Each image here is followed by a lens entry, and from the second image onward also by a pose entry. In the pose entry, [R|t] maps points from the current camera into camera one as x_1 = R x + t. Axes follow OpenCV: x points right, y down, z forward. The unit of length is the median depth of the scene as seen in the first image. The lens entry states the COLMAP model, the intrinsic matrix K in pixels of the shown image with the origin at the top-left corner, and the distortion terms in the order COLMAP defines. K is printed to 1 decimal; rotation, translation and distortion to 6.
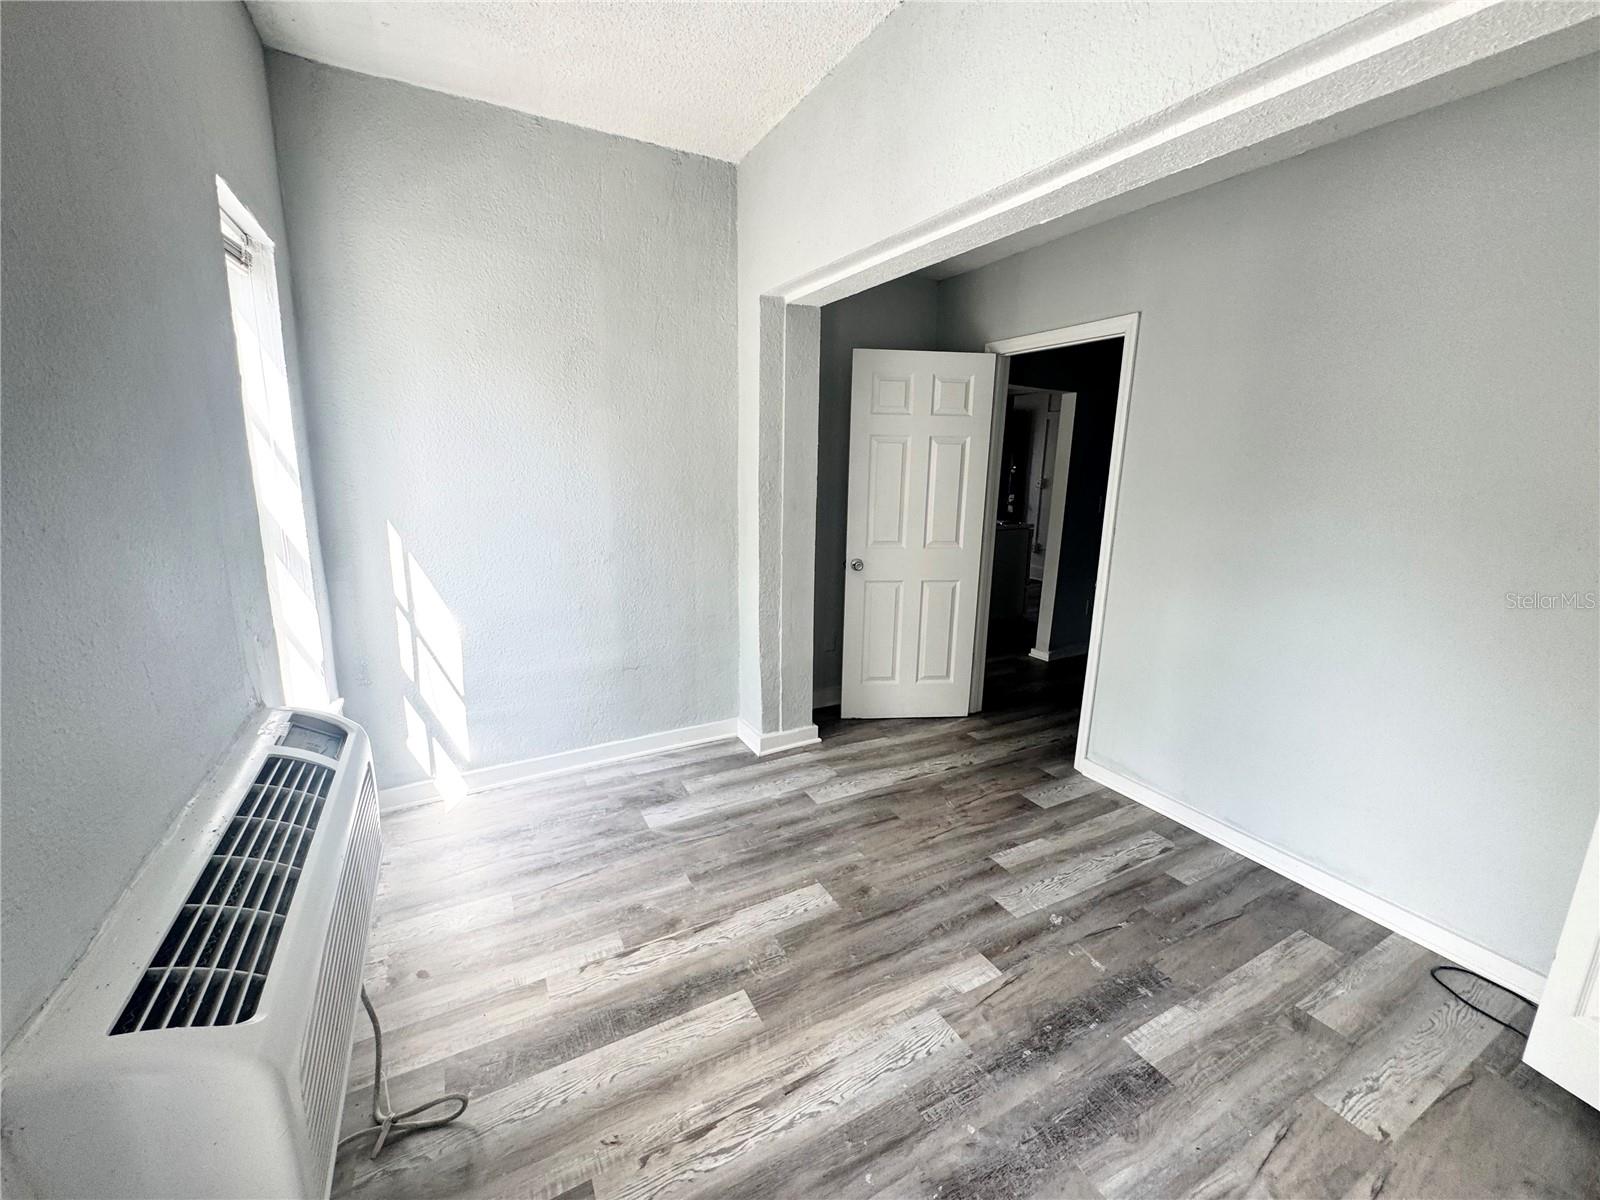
lens RADIAL K [[637.4, 0, 795.1], [0, 637.4, 594.2], [0, 0, 1]] dist [-0.003703, -0.000915]
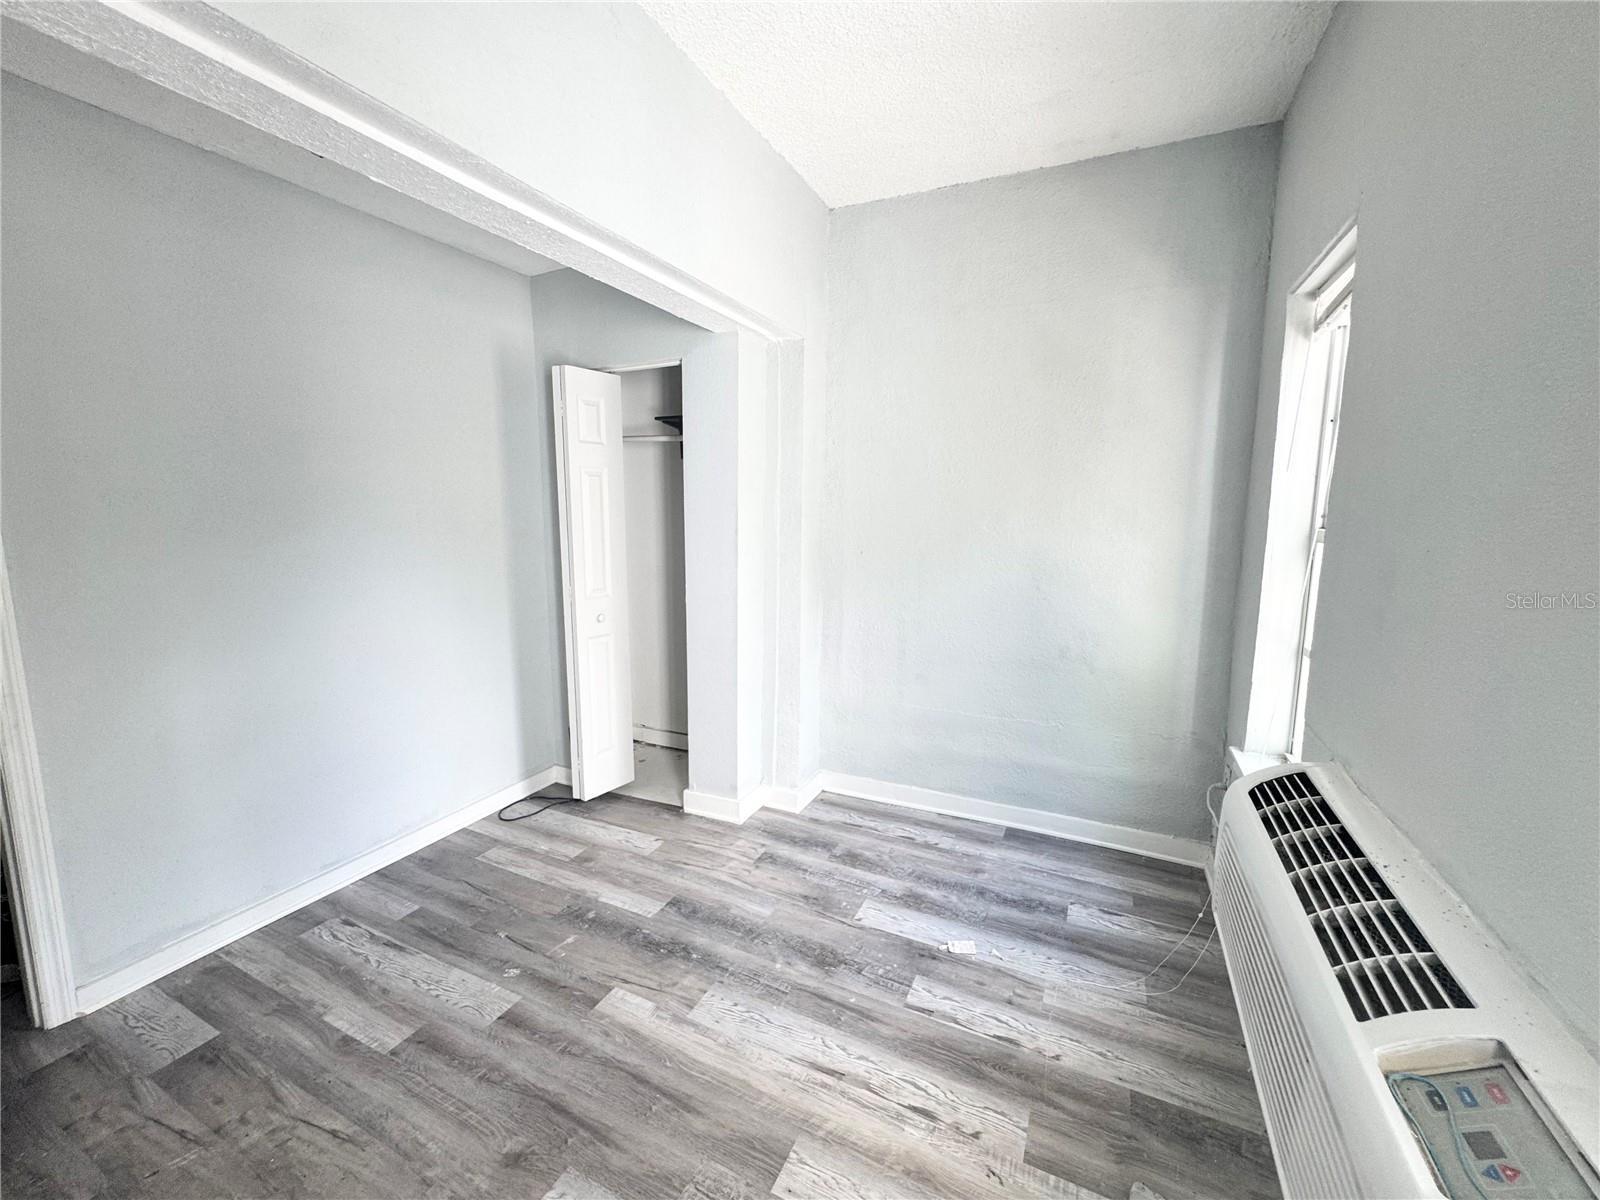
lens RADIAL K [[637.4, 0, 798.4], [0, 637.4, 595.0], [0, 0, 1]] dist [-0.003703, -0.000915]
pose [[-0.587417, -0.133888, 0.798132, -0.633452], [0.151948, 0.950434, 0.271269, -0.261618], [-0.794892, 0.280622, -0.537958, 1.234684]]
